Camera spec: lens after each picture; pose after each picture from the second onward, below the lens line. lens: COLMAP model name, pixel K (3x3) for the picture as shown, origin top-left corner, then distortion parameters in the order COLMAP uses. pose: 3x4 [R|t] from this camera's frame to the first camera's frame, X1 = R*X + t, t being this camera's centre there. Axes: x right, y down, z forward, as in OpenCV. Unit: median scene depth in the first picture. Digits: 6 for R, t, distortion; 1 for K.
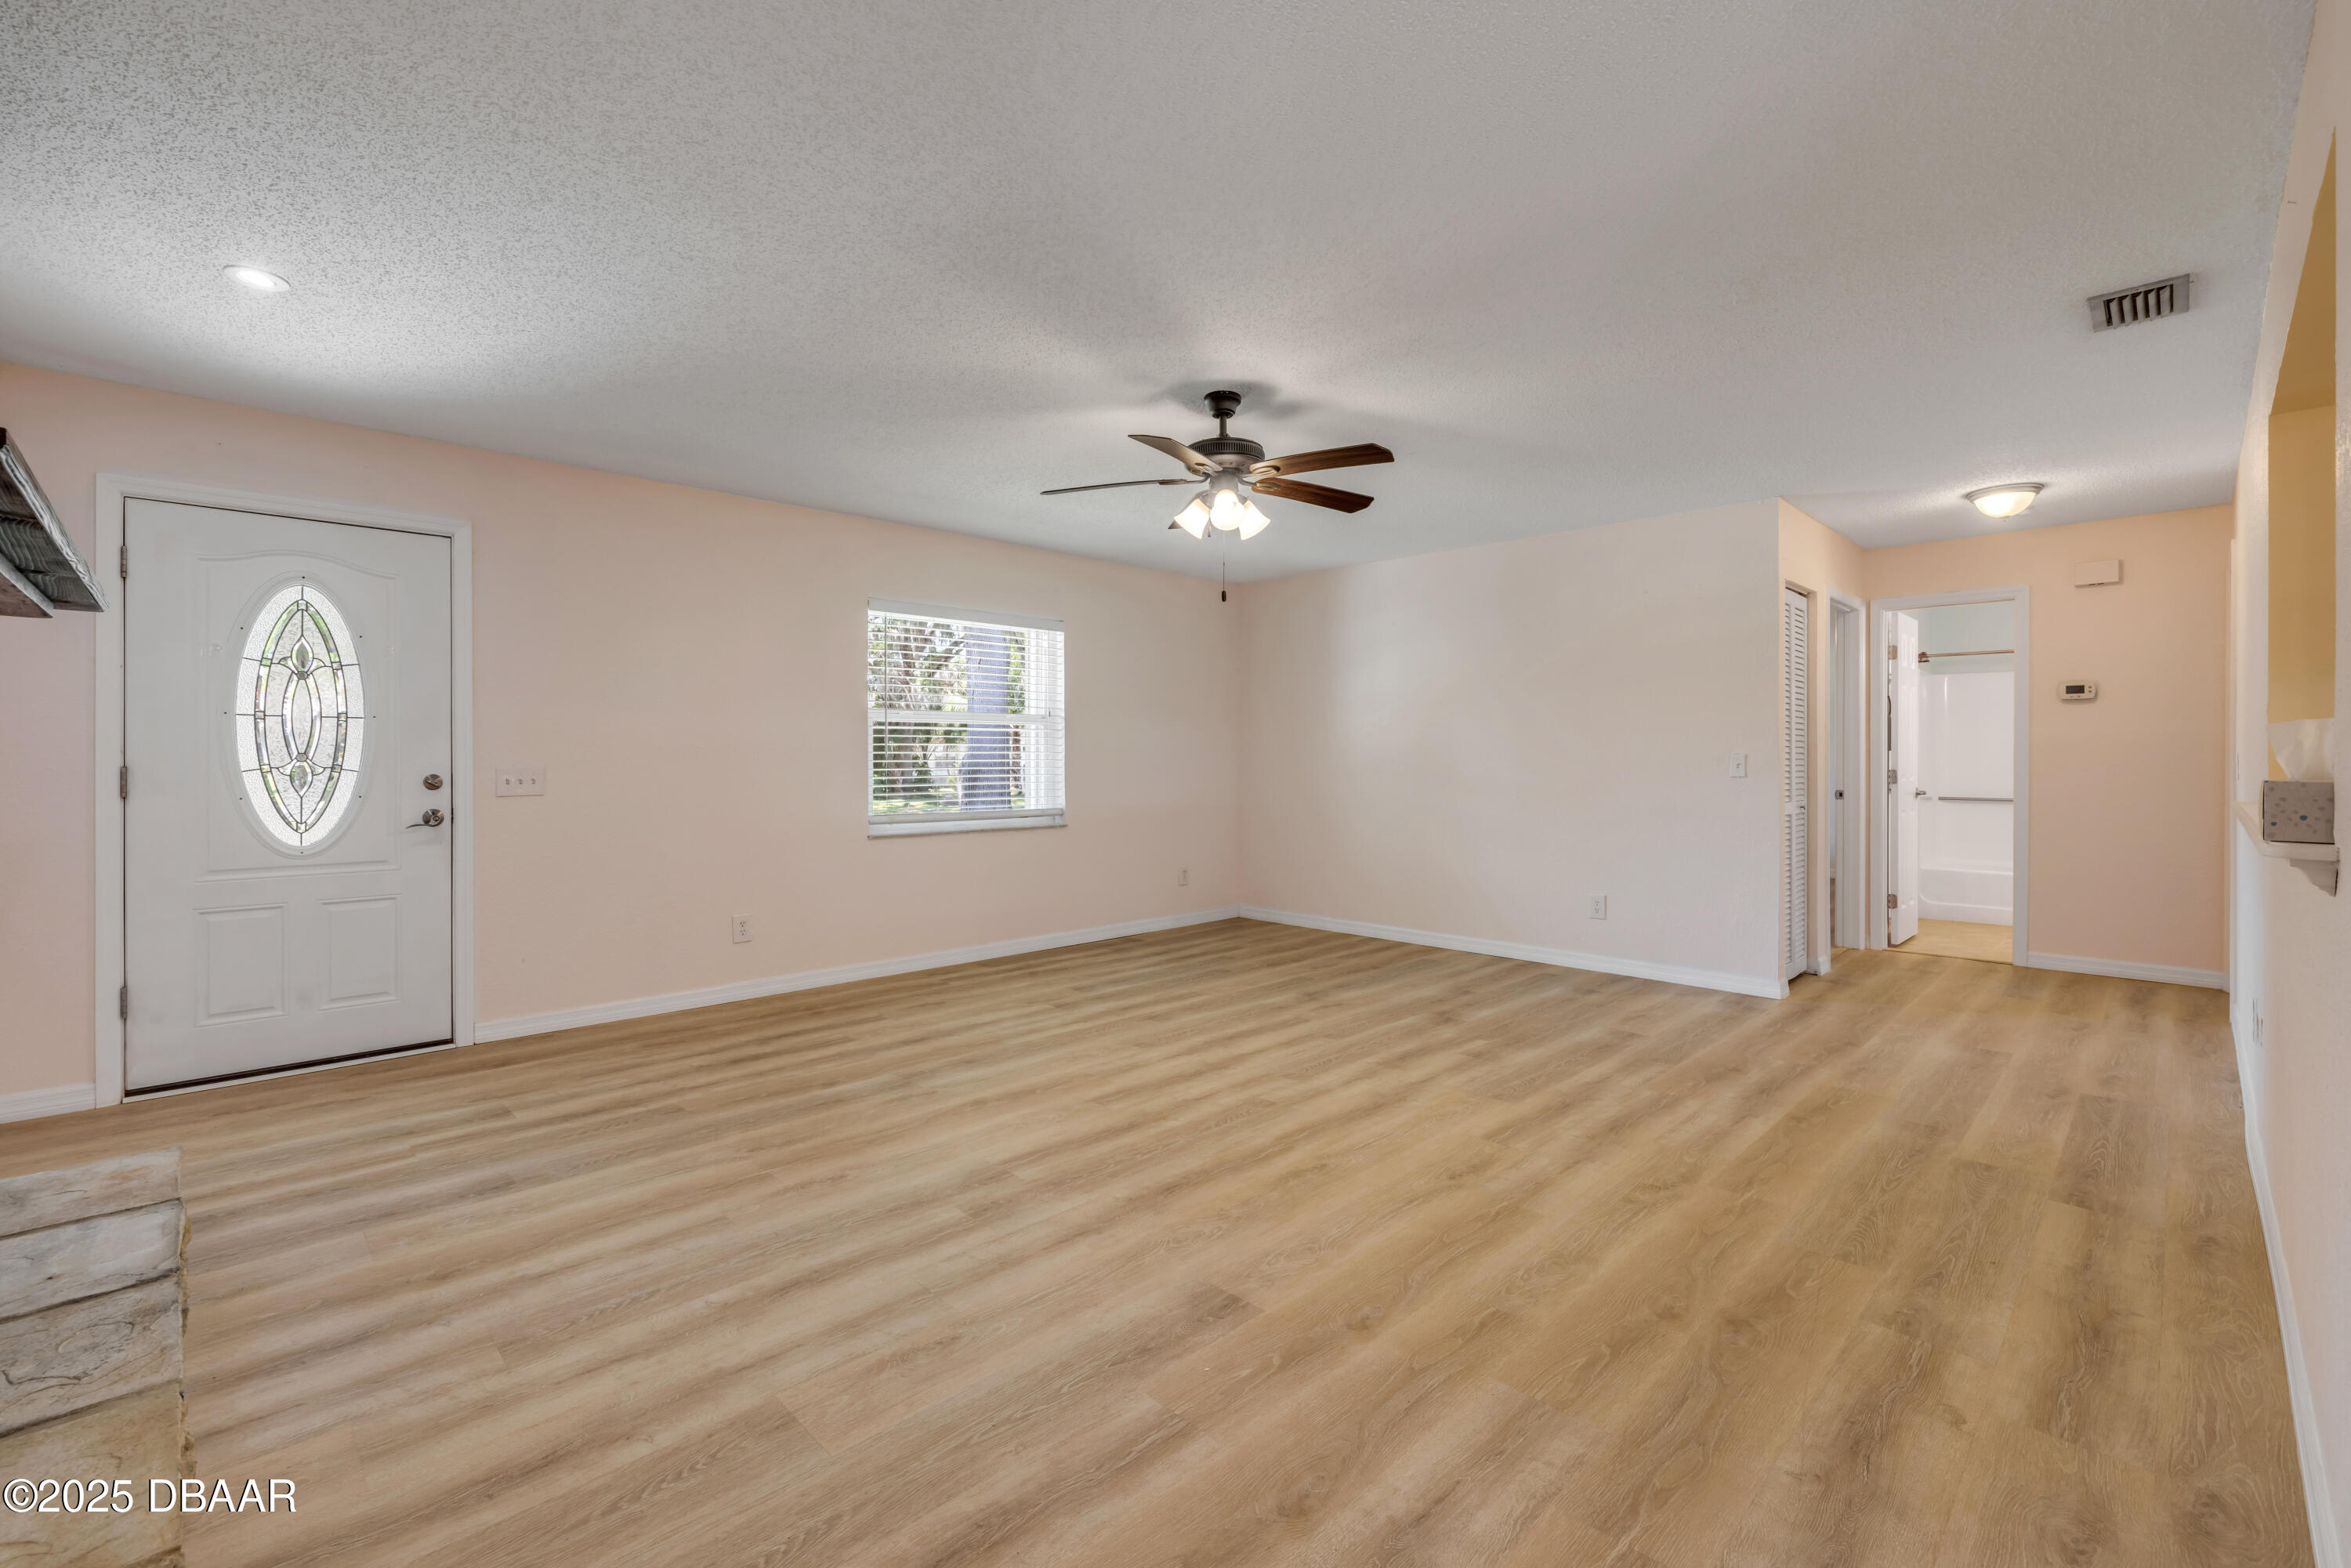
lens RADIAL K [[1009.1, 0, 1173.3], [0, 1009.1, 751.4], [0, 0, 1]] dist [-0.001929, -0.000076]
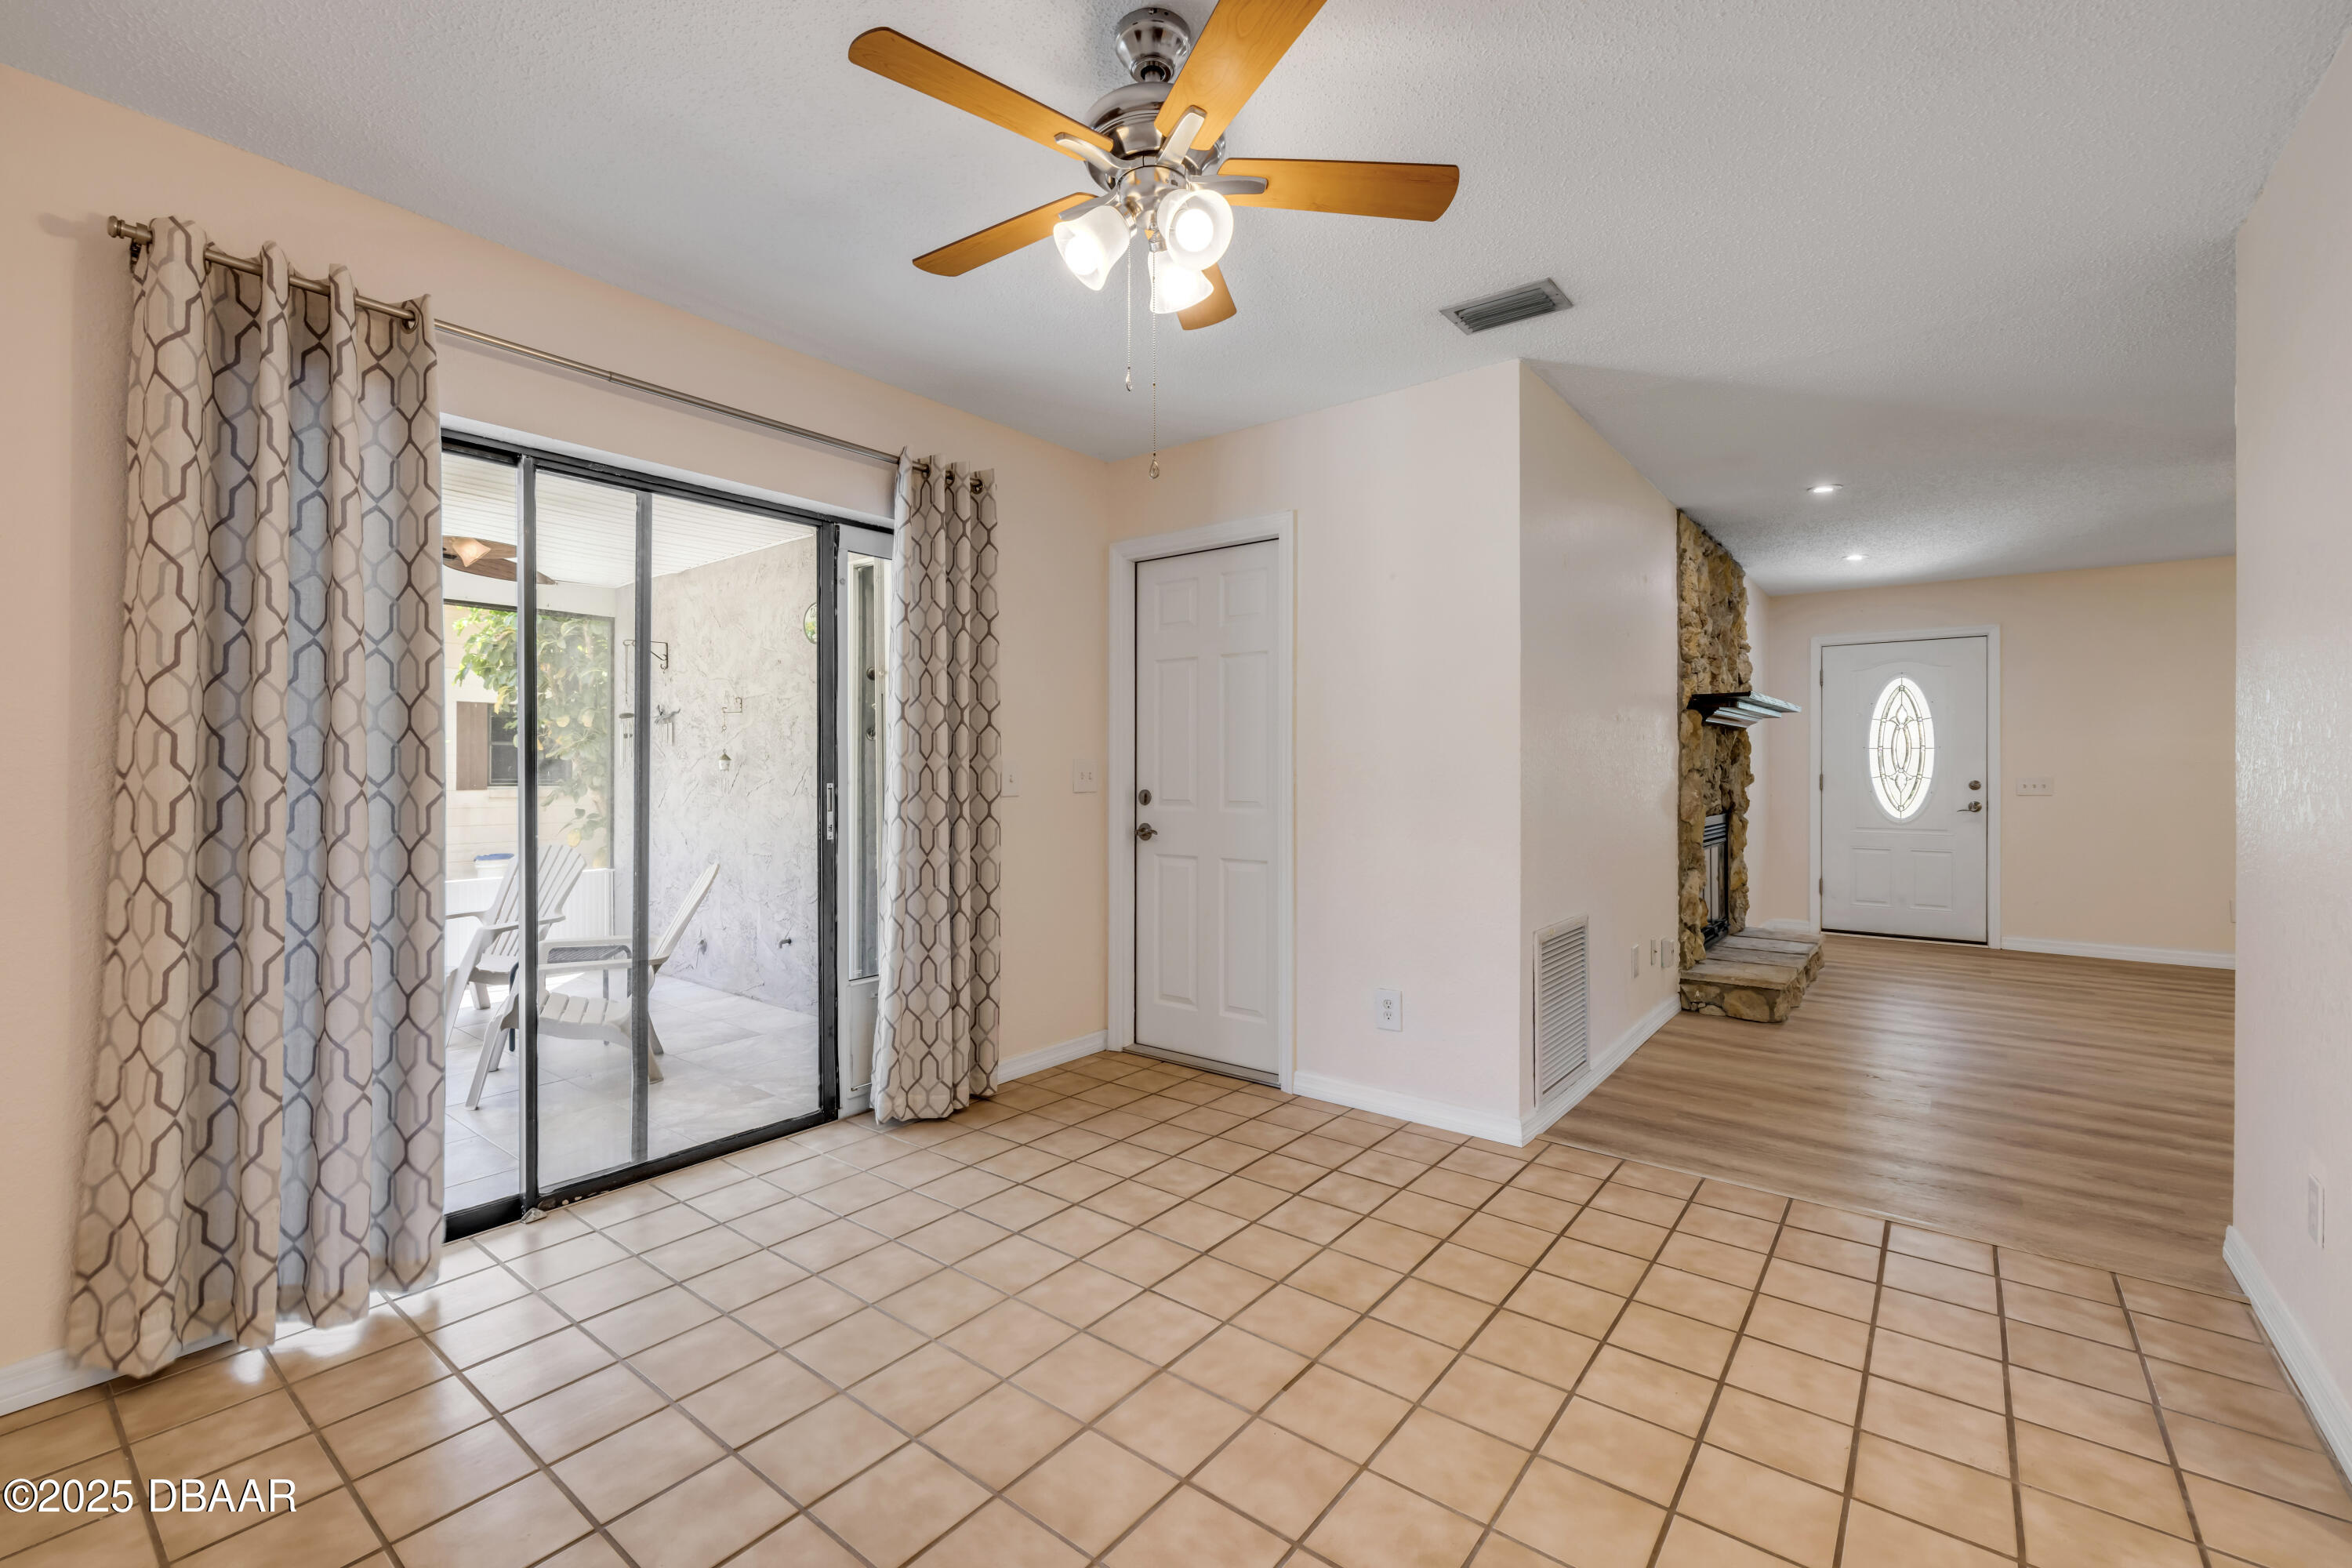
lens RADIAL K [[994.4, 0, 1168.9], [0, 994.4, 766.3], [0, 0, 1]] dist [-0.001555, 0.000110]
pose [[0.126971, -0.000699, -0.991906, 0.828745], [0.002767, 0.999996, -0.000351, -0.004360], [0.991903, -0.002700, 0.126972, -0.604228]]
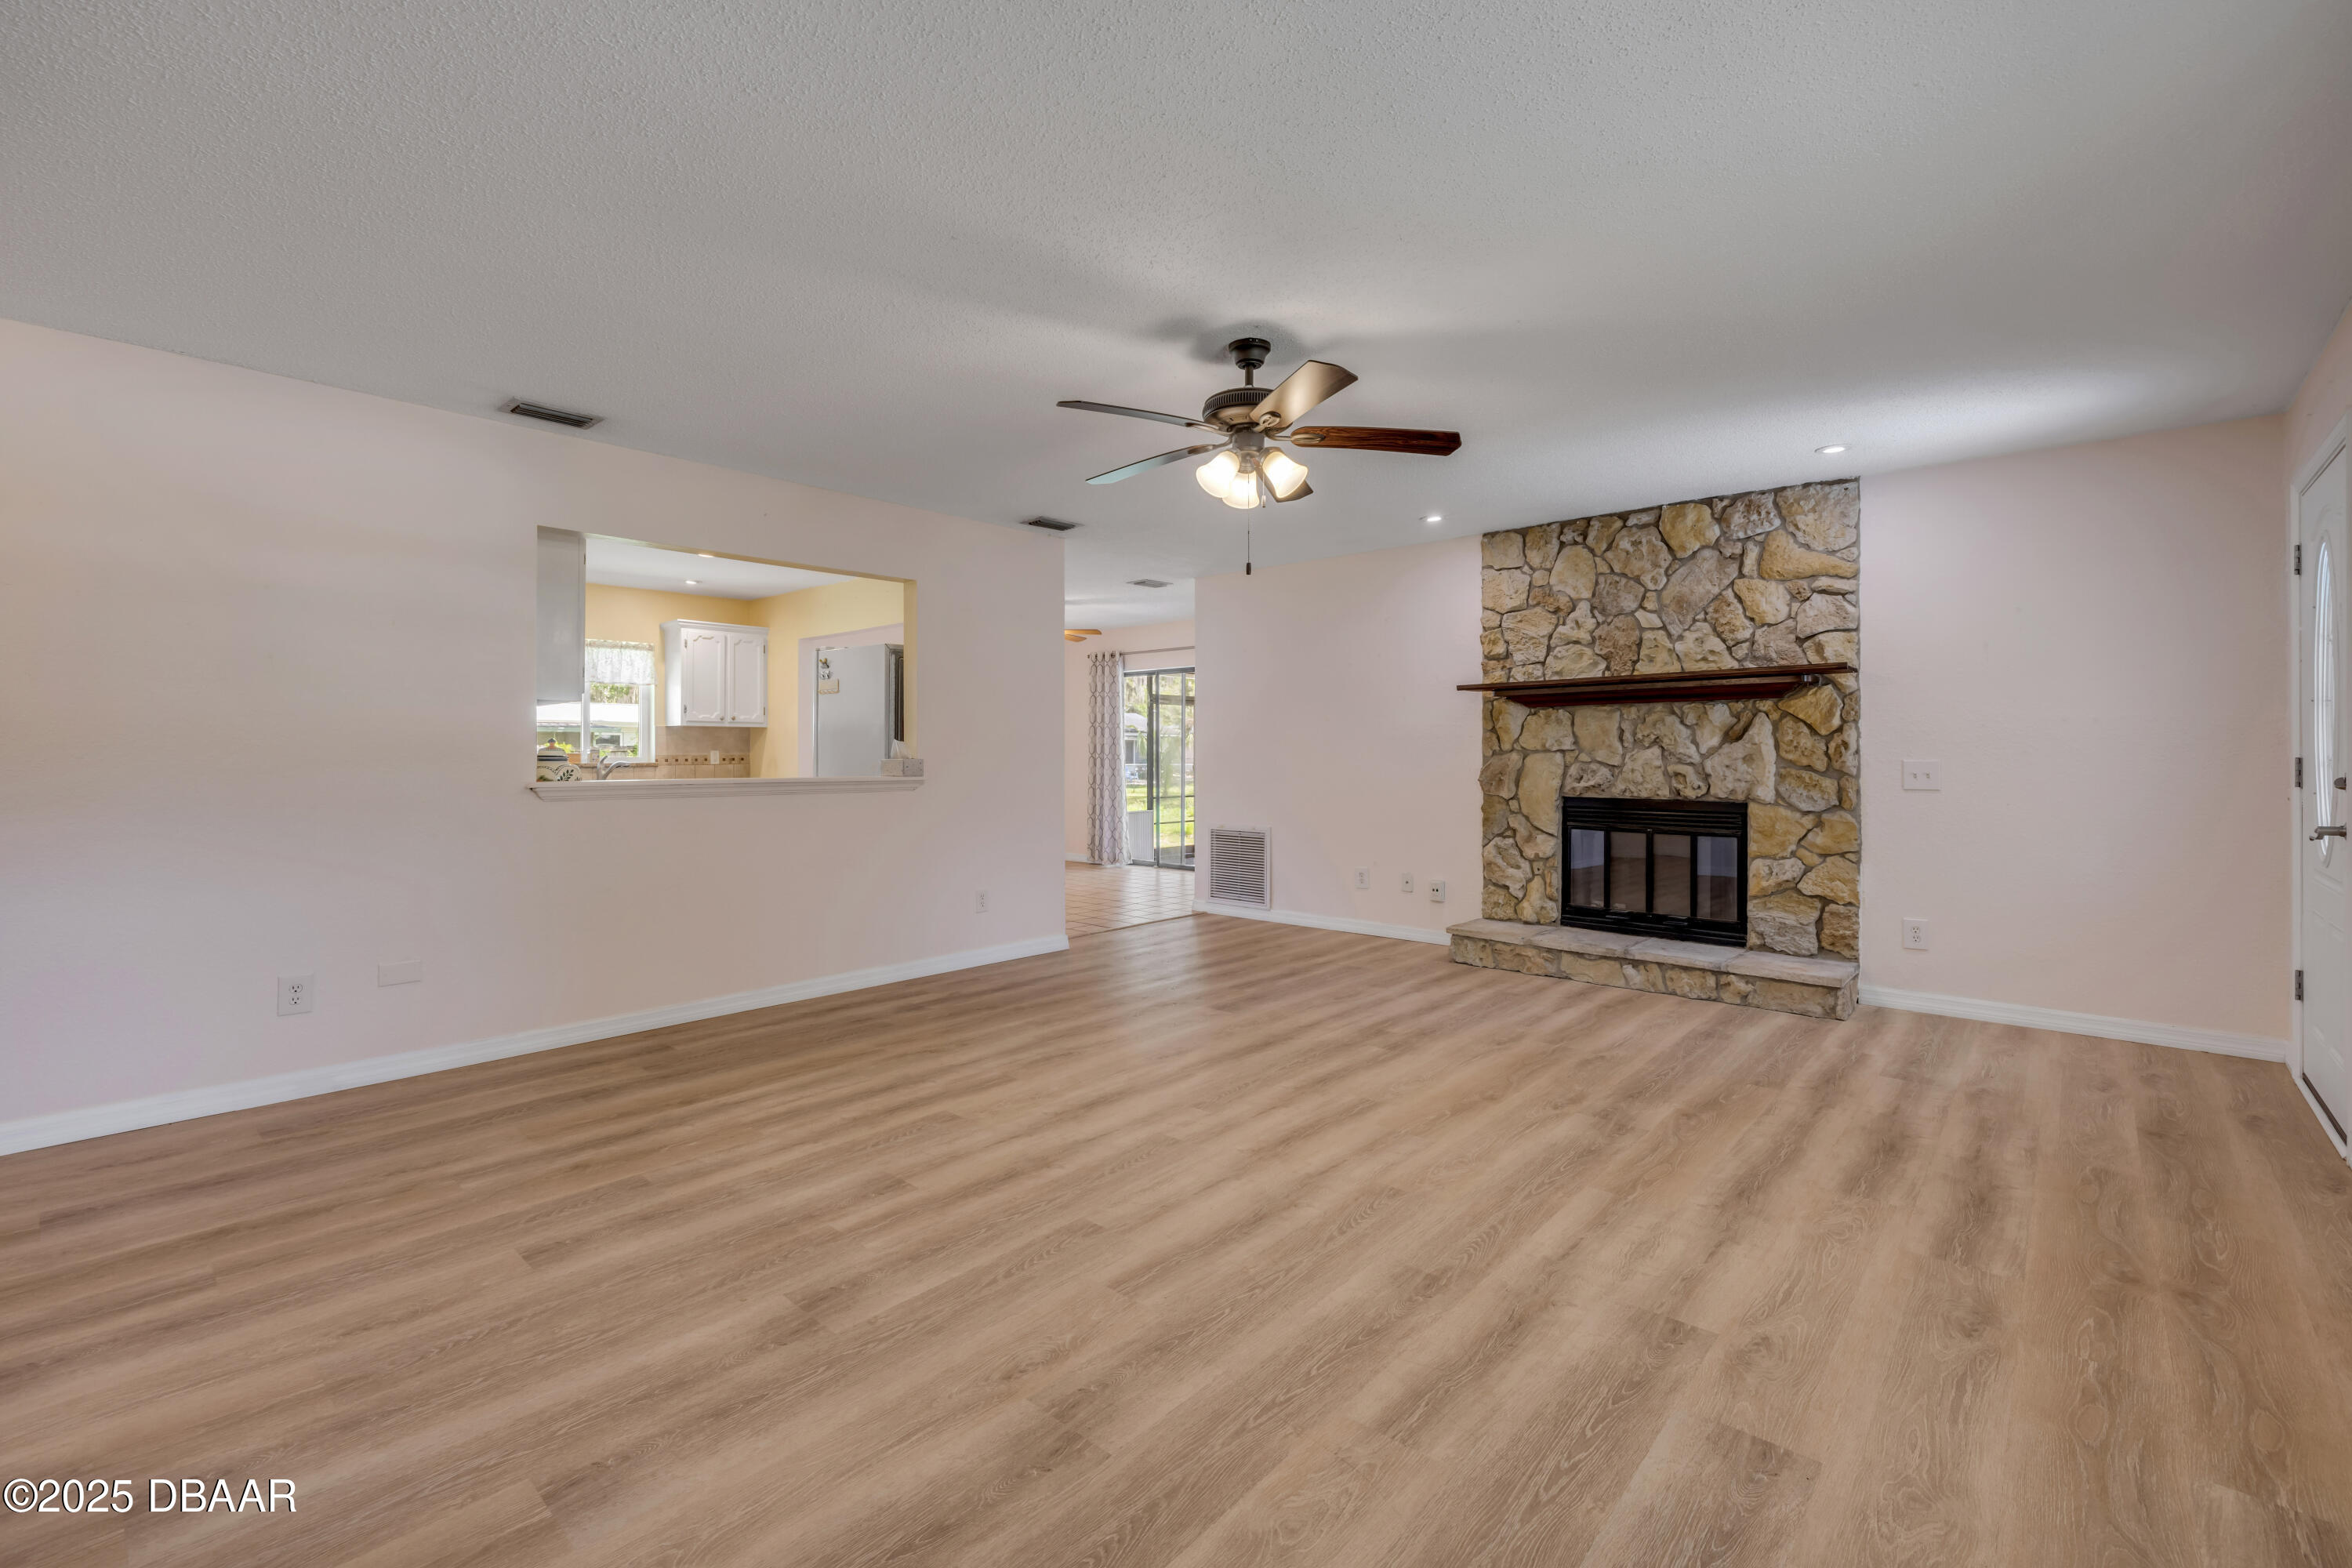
lens RADIAL K [[996.4, 0, 1170.1], [0, 996.4, 752.1], [0, 0, 1]] dist [-0.000125, 0.000000]
pose [[-0.998472, 0.001065, -0.055250, 0.168061], [0.001501, 0.999968, -0.007846, 0.014017], [0.055240, -0.007917, -0.998442, 1.870032]]
